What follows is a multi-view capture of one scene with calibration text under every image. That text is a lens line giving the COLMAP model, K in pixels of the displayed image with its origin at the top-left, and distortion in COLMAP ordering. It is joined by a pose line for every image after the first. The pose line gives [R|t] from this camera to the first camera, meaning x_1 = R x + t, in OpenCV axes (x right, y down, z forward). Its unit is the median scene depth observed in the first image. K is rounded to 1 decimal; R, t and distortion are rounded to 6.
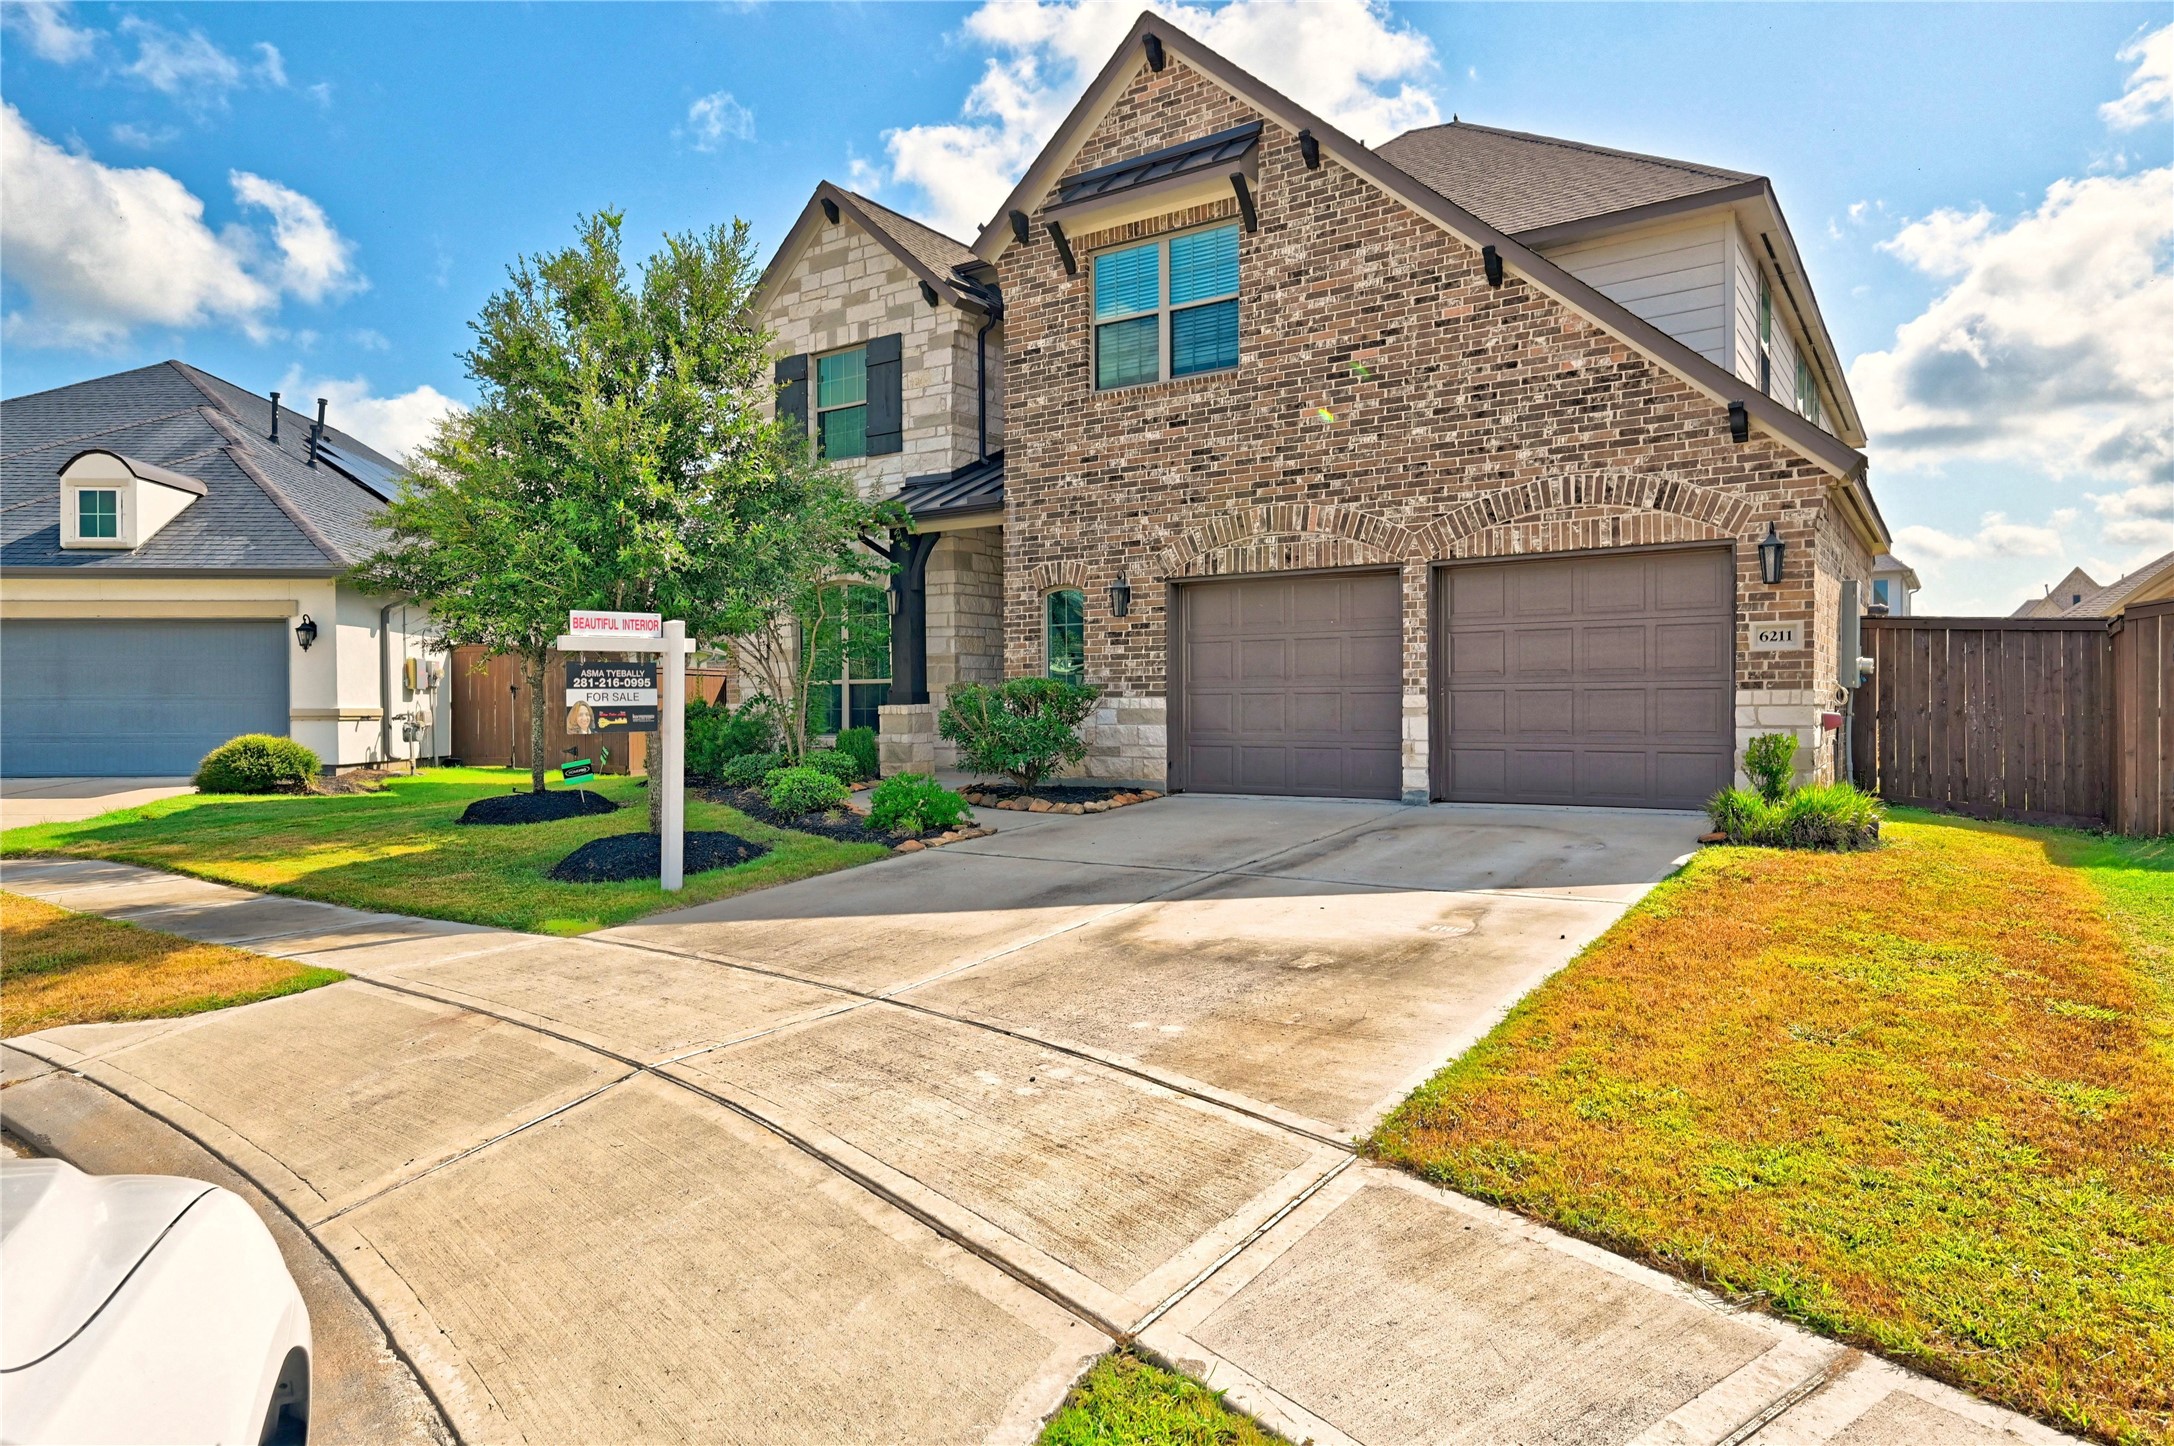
lens RADIAL K [[1269.2, 0, 1083.5], [0, 1269.2, 711.4], [0, 0, 1]] dist [-0.000323, -0.000002]
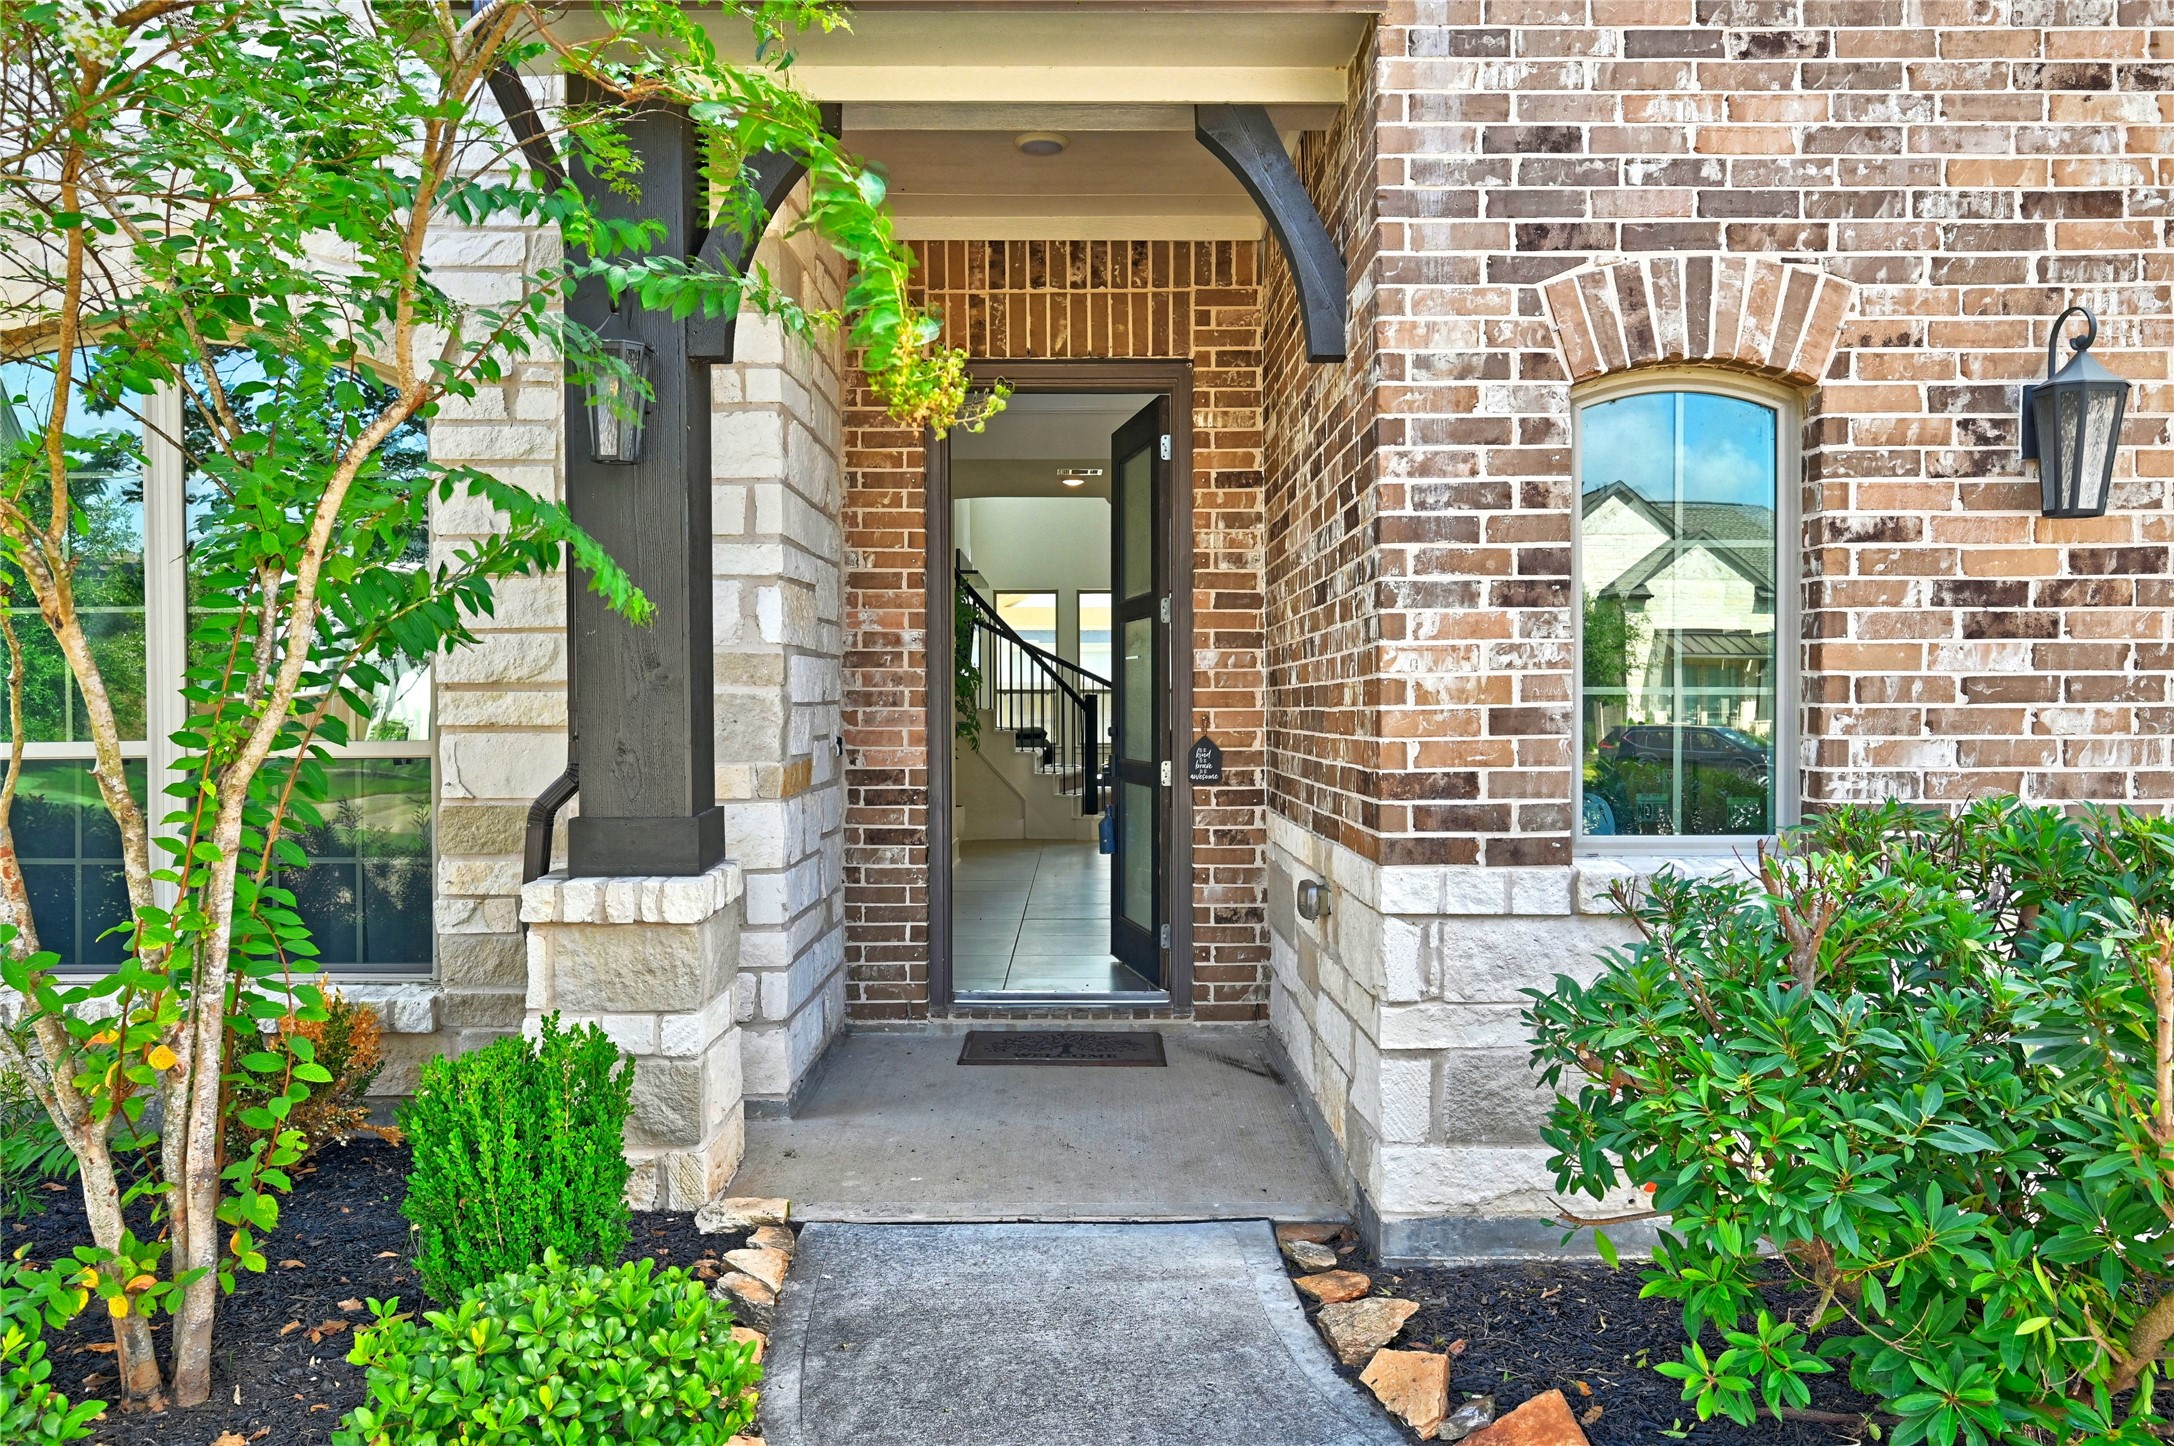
lens RADIAL K [[1452.4, 0, 1088.9], [0, 1452.4, 725.6], [0, 0, 1]] dist [-0.000187, 0.000462]
pose [[0.827195, -0.002633, 0.561908, -0.251852], [0.001195, 0.999995, 0.002927, -0.036594], [-0.561913, -0.001749, 0.827194, 0.853157]]
